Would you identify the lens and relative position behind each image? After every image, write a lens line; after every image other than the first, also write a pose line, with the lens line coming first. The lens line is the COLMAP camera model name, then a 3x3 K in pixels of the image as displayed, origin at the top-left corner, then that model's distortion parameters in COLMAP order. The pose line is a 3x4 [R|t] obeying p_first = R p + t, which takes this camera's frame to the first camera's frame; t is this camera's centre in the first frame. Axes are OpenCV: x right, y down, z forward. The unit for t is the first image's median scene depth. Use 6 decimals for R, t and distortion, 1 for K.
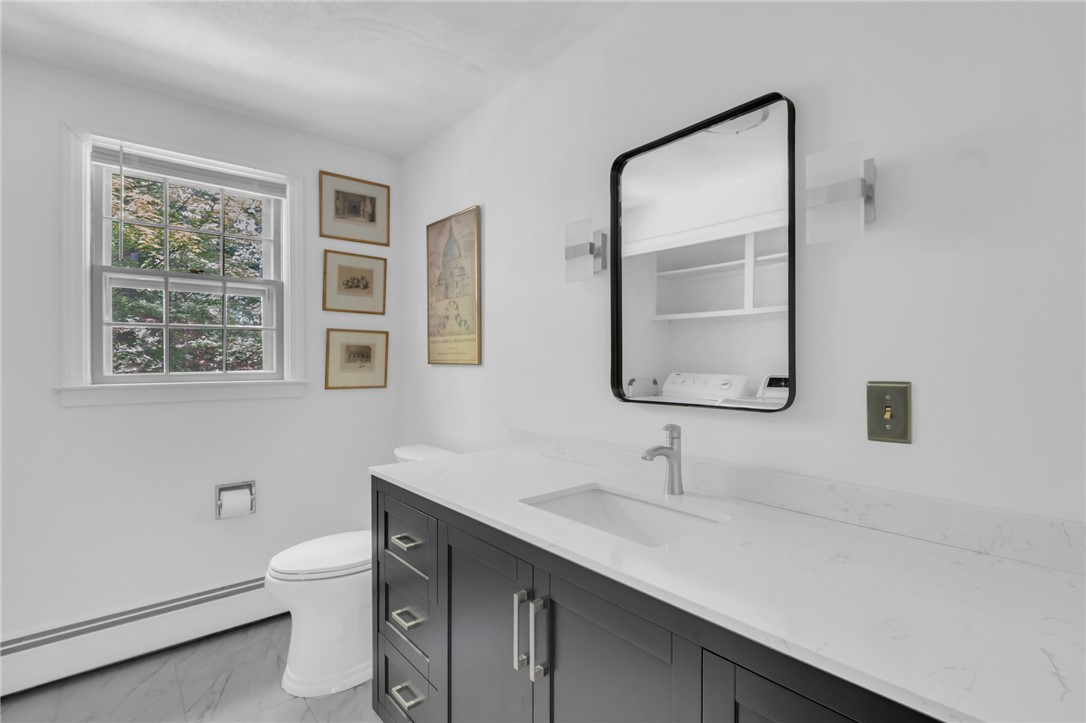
lens RADIAL K [[508.7, 0, 543.0], [0, 508.7, 361.5], [0, 0, 1]] dist [0.000358, -0.001514]
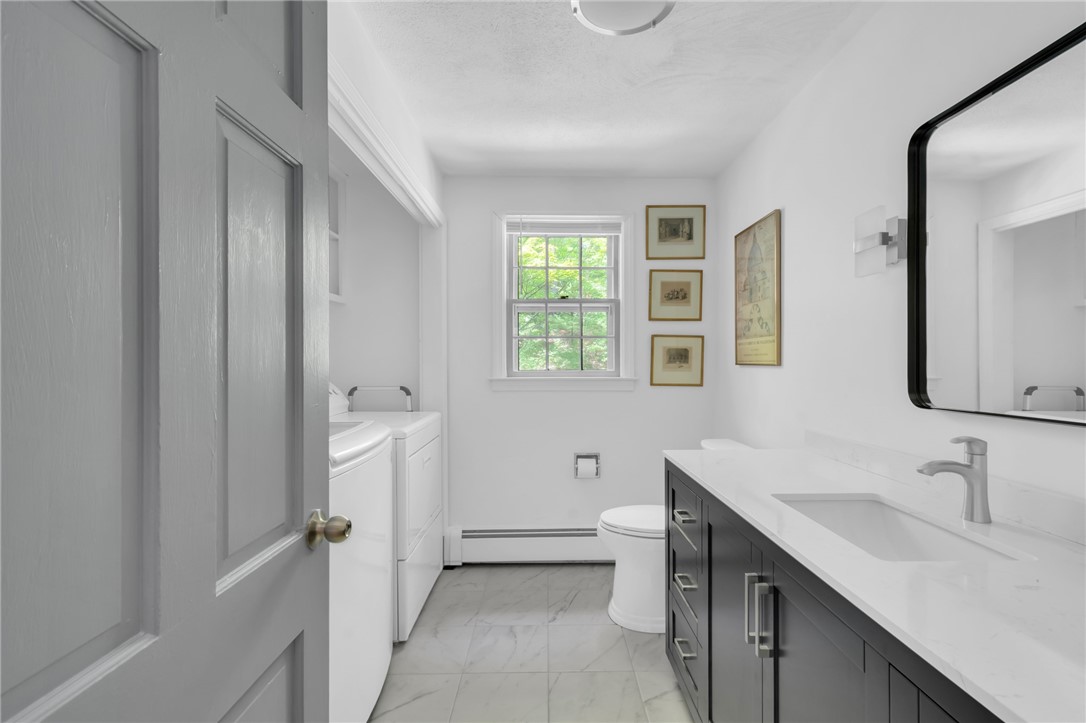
lens RADIAL K [[485.5, 0, 550.2], [0, 485.5, 361.1], [0, 0, 1]] dist [0.002519, -0.000212]
pose [[0.764263, -0.000391, -0.644905, 0.145011], [-0.001919, 0.999994, -0.002881, 0.000863], [0.644902, 0.003440, 0.764257, -0.036425]]
